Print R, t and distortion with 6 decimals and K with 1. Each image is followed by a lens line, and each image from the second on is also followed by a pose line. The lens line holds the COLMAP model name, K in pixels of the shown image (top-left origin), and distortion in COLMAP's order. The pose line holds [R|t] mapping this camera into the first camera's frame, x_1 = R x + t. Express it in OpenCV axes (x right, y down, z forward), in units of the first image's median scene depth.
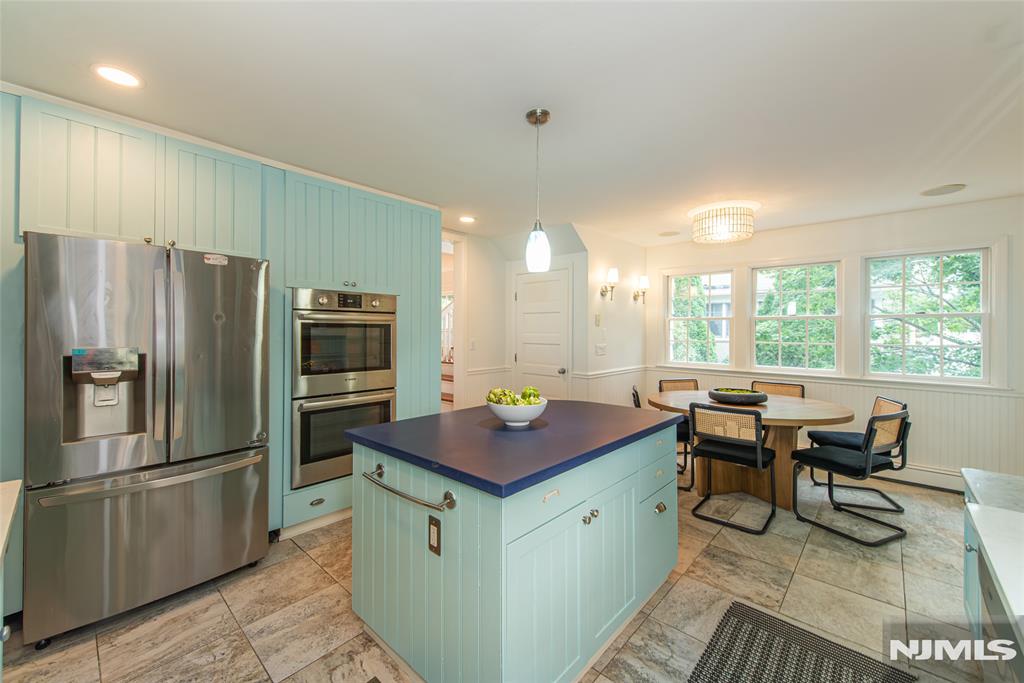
lens RADIAL K [[407.5, 0, 513.5], [0, 407.5, 329.0], [0, 0, 1]] dist [0.009957, -0.000136]
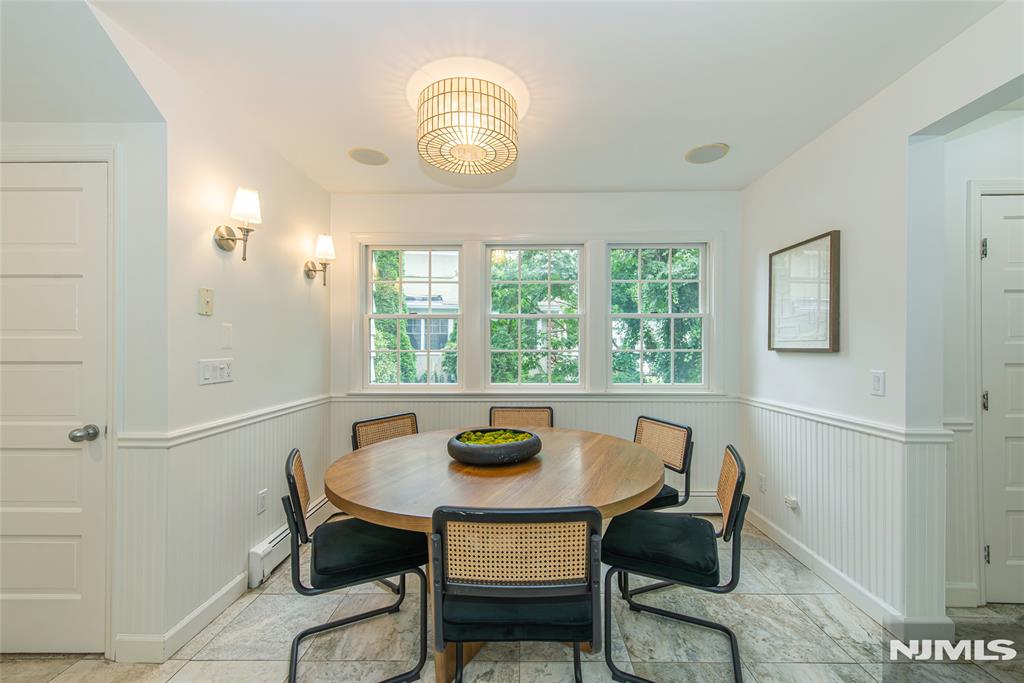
lens RADIAL K [[404.8, 0, 512.0], [0, 404.8, 341.5], [0, 0, 1]] dist [0.012234, -0.000227]
pose [[0.757137, 0.003842, 0.653245, 0.169126], [0.004733, 0.999924, -0.011367, 0.025081], [-0.653239, 0.011698, 0.757061, 0.462883]]
